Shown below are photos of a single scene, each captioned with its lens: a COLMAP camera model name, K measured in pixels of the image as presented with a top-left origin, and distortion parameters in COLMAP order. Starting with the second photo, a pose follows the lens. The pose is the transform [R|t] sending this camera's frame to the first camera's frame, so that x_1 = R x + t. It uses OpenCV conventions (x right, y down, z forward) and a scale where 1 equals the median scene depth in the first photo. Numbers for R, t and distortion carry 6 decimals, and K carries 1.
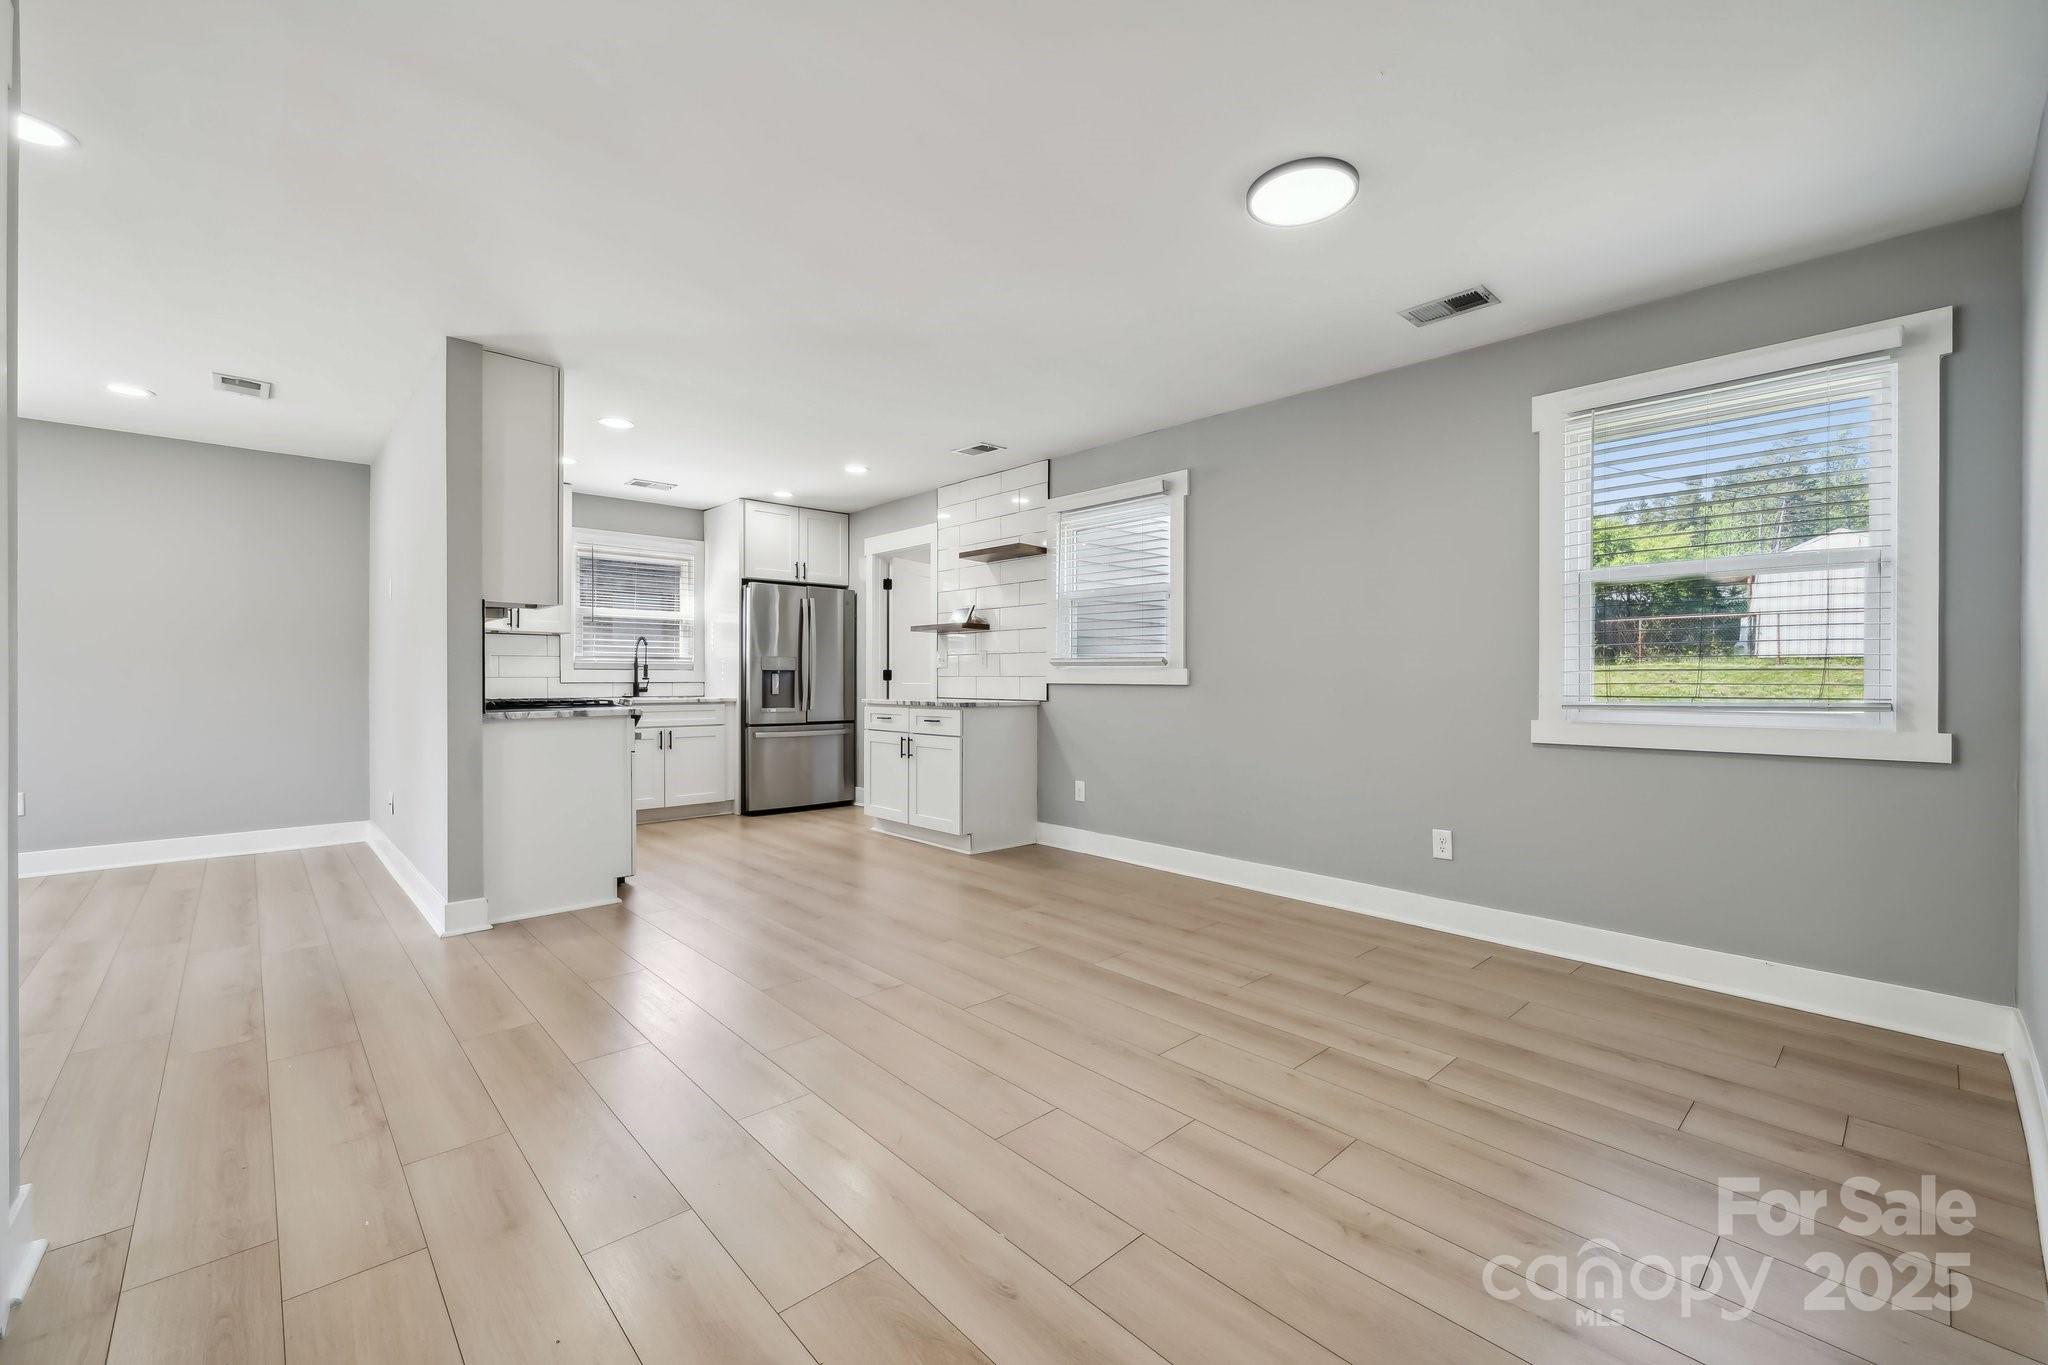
lens RADIAL K [[850.8, 0, 1029.3], [0, 850.8, 680.5], [0, 0, 1]] dist [-0.000390, -0.000061]
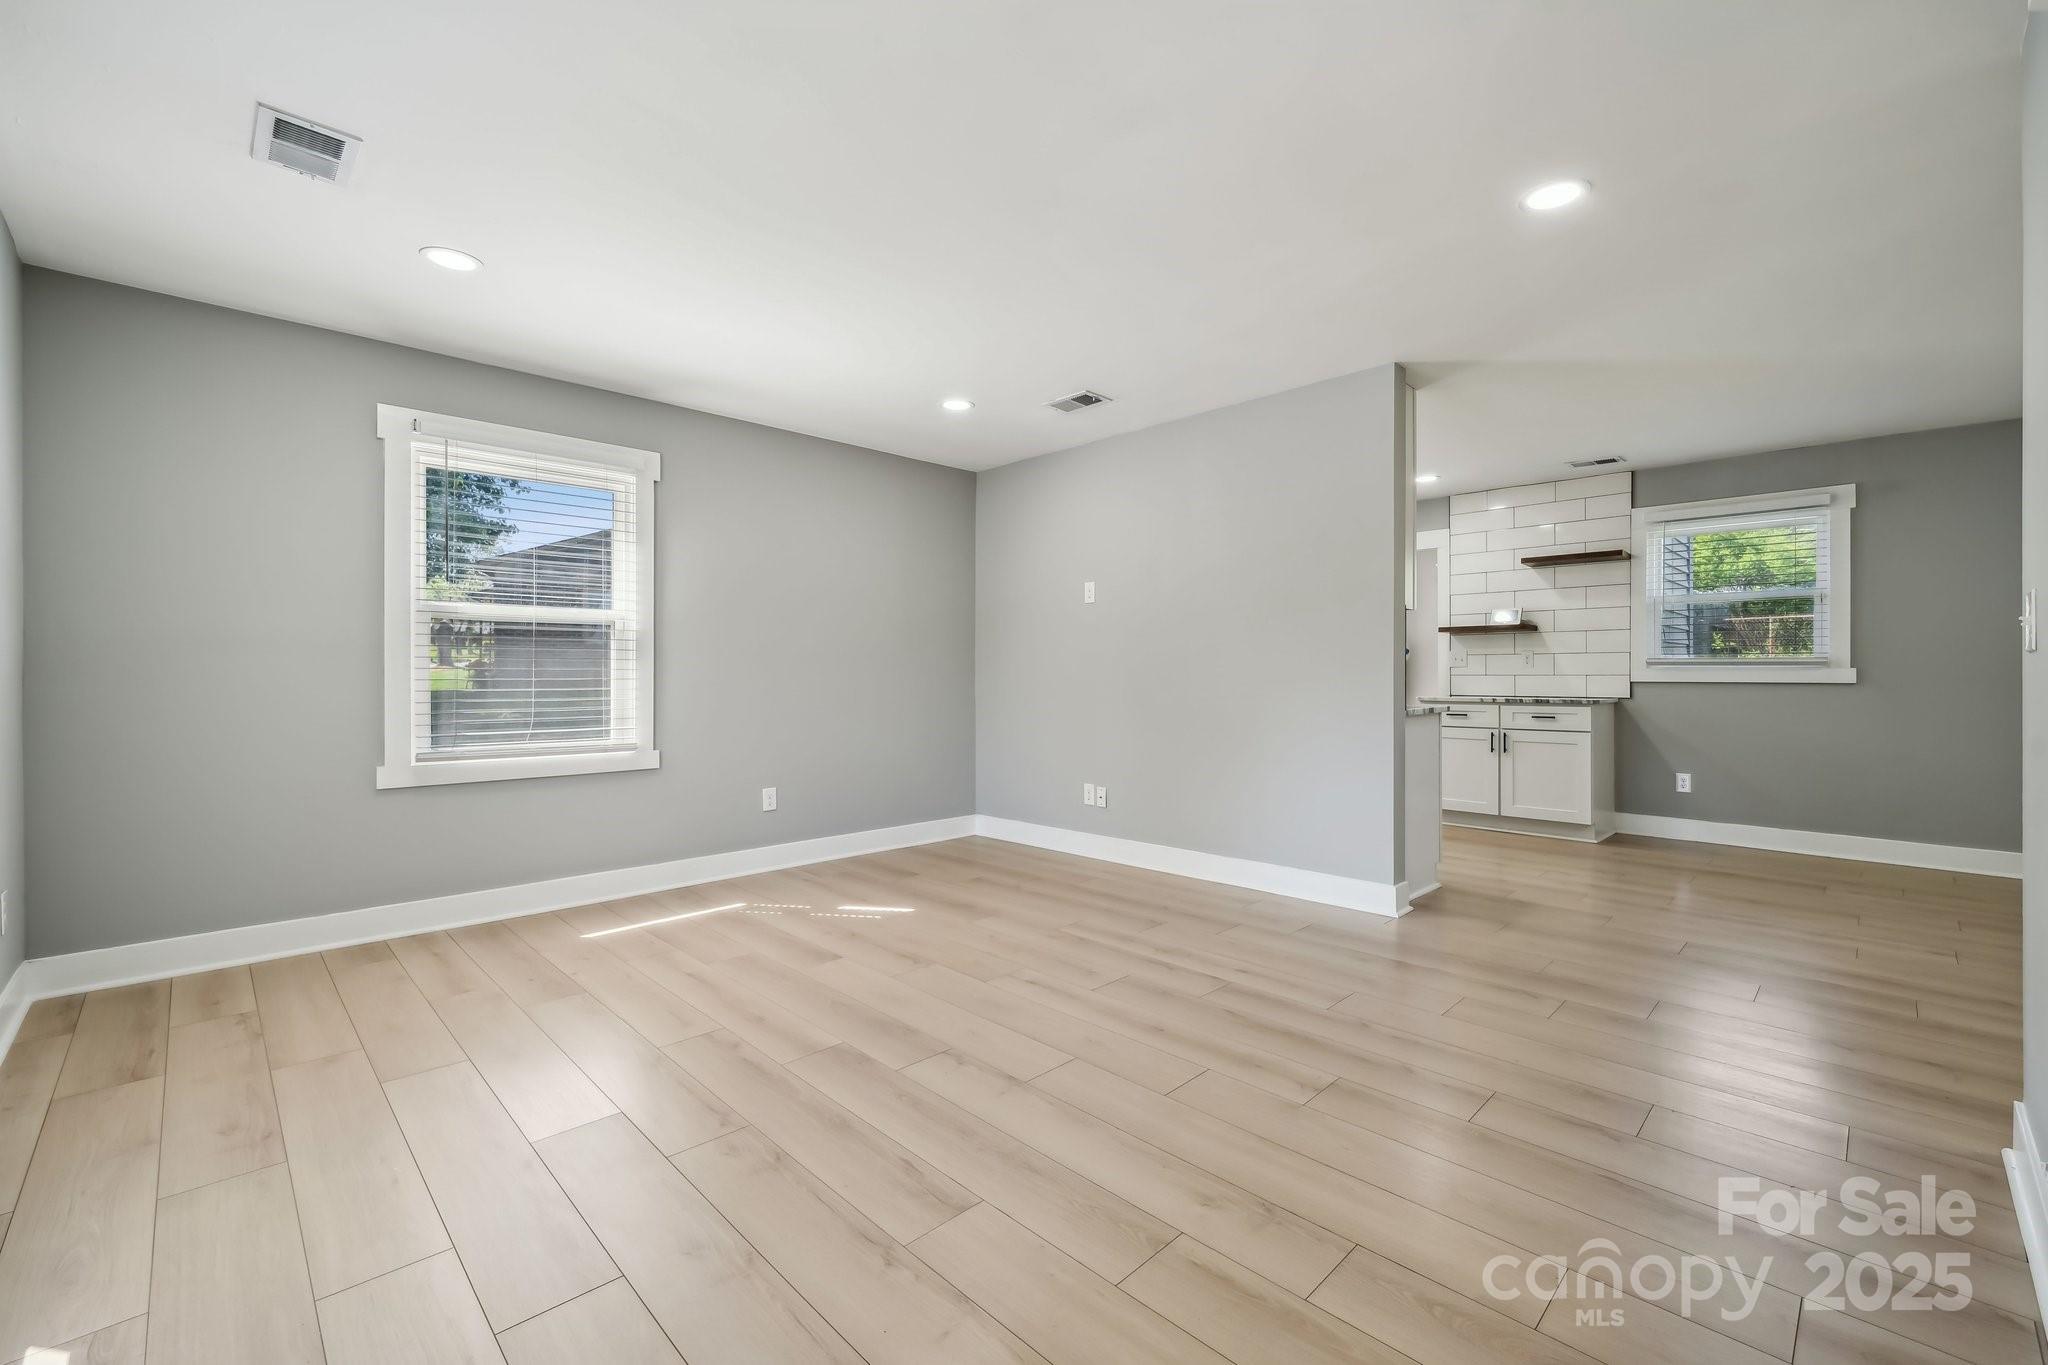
lens RADIAL K [[850.8, 0, 1029.3], [0, 850.8, 680.5], [0, 0, 1]] dist [-0.000390, -0.000061]
pose [[0.999651, -0.002218, 0.026309, -0.758784], [0.002133, 0.999992, 0.003268, -0.003044], [-0.026316, -0.003211, 0.999649, -0.043452]]
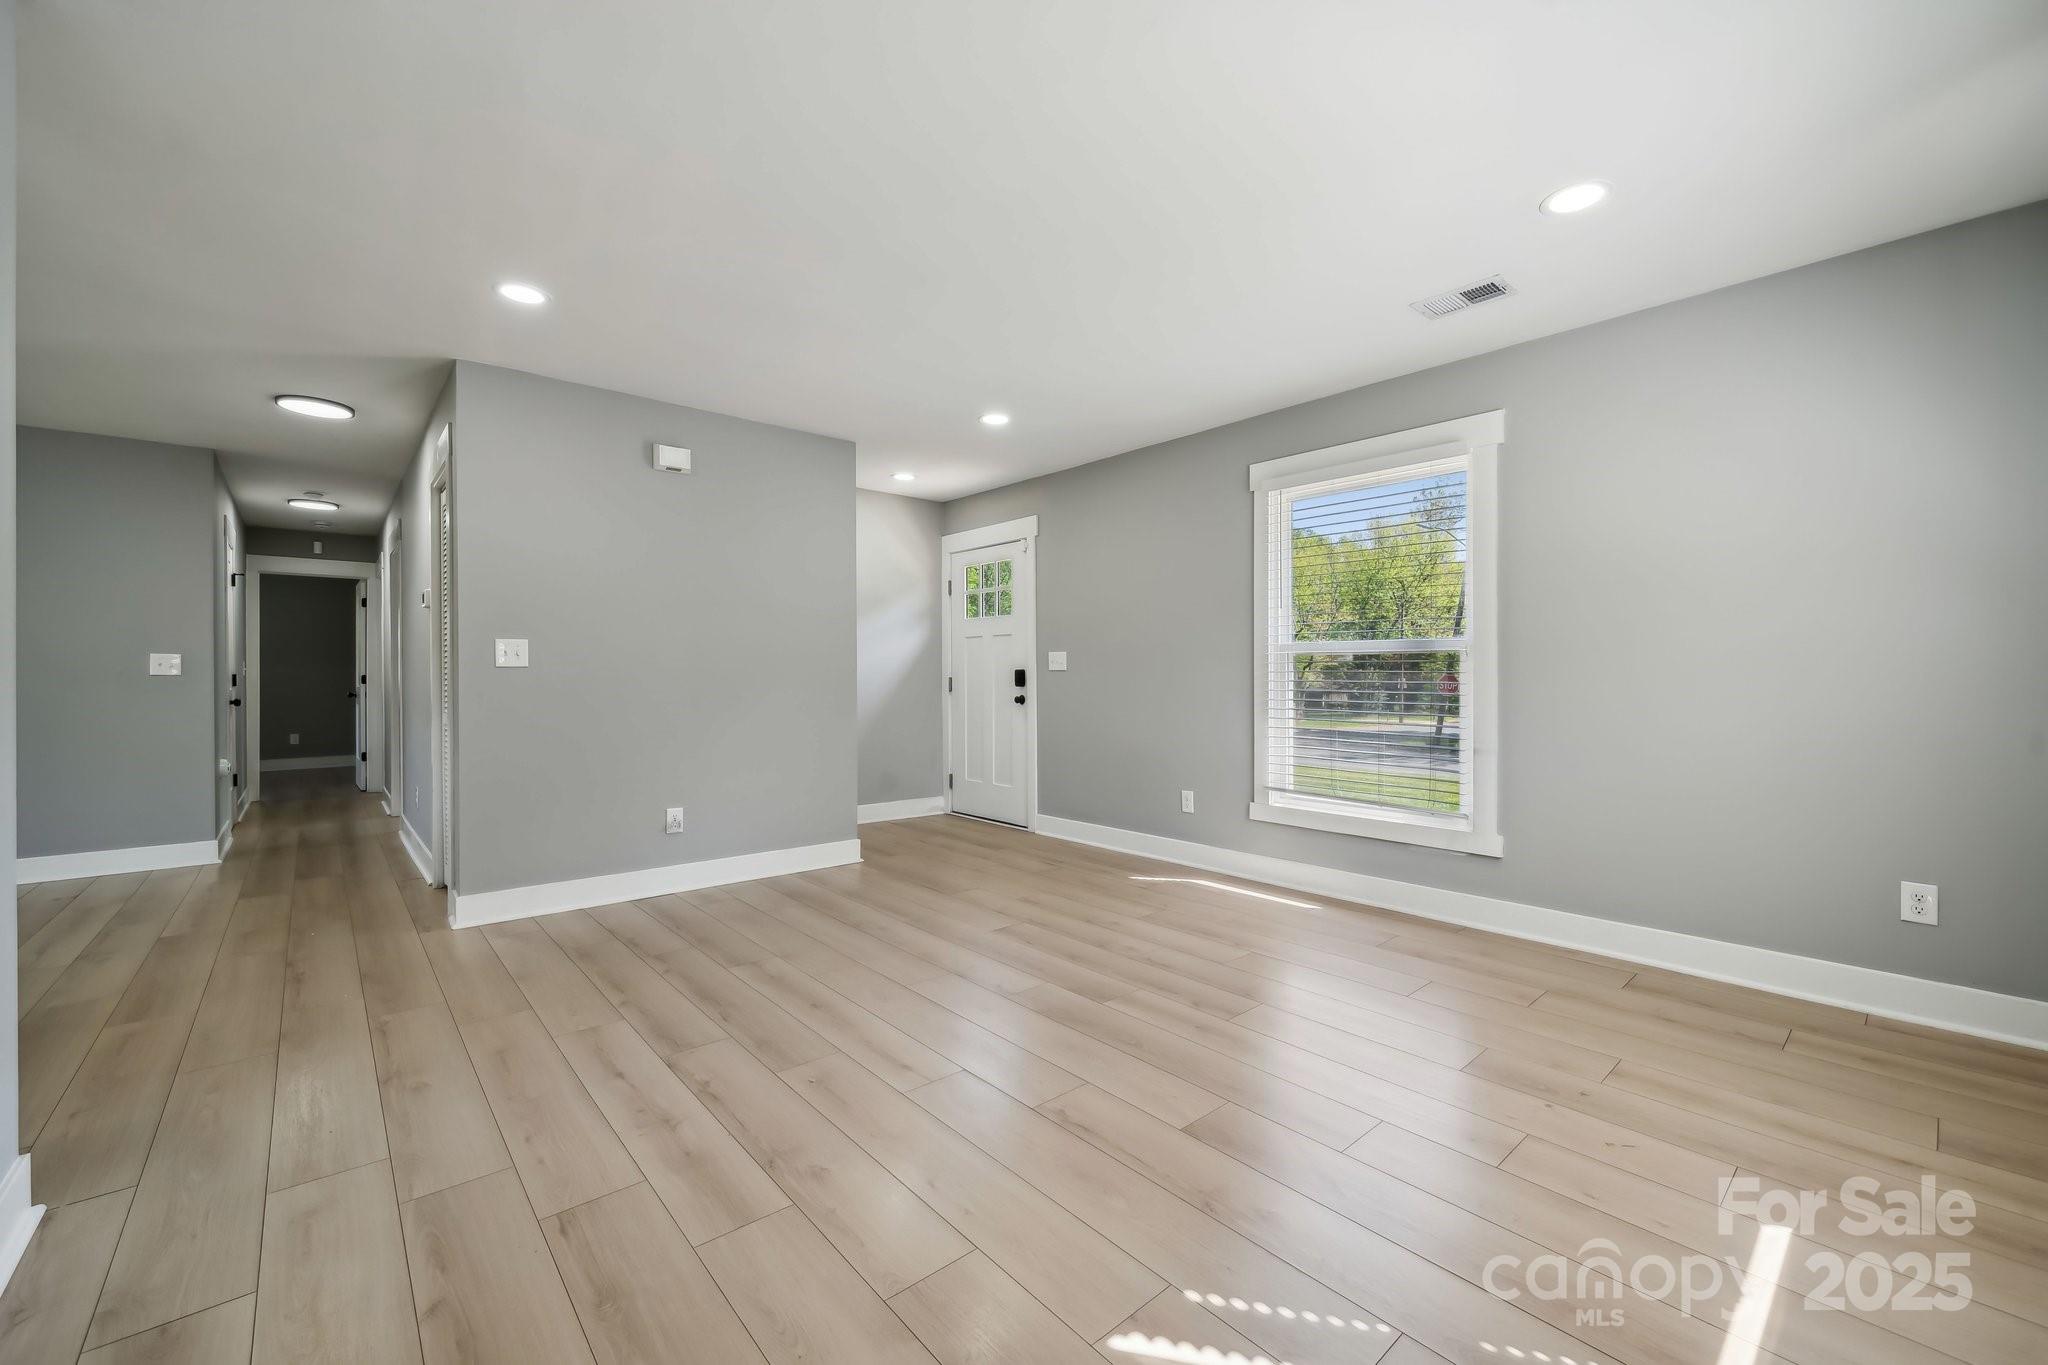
lens RADIAL K [[816.9, 0, 1032.2], [0, 816.9, 677.3], [0, 0, 1]] dist [0.001071, 0.000252]
pose [[-0.999628, 0.000761, 0.027277, -0.820409], [0.001000, 0.999961, 0.008784, -0.008607], [-0.027269, 0.008808, -0.999589, 0.939087]]
